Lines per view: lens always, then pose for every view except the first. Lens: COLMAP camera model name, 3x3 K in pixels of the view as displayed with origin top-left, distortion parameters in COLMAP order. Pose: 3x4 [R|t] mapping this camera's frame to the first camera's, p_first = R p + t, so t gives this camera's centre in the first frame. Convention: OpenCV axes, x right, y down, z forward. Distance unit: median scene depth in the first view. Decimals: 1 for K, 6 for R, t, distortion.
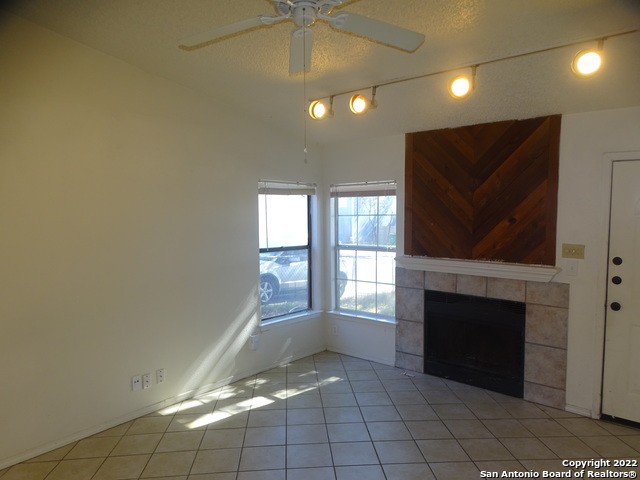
lens RADIAL K [[460.7, 0, 325.1], [0, 460.7, 240.6], [0, 0, 1]] dist [0.008740, -0.001488]
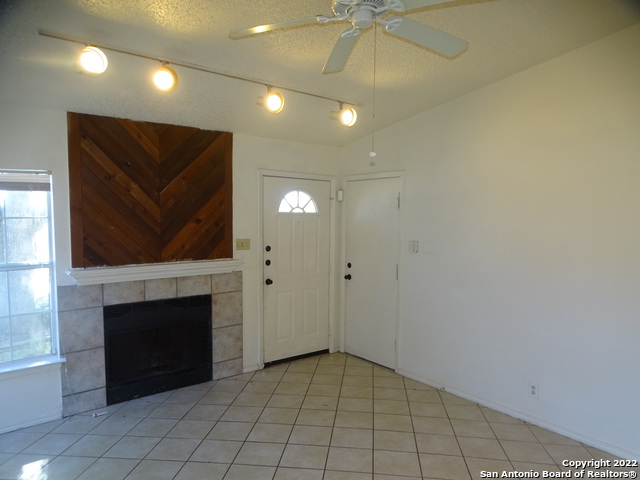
lens RADIAL K [[460.7, 0, 319.2], [0, 460.7, 242.2], [0, 0, 1]] dist [0.008740, -0.001488]
pose [[0.185542, -0.060995, 0.980741, -0.589267], [0.064439, 0.996679, 0.049795, -0.029025], [-0.980521, 0.053959, 0.188856, 0.508708]]
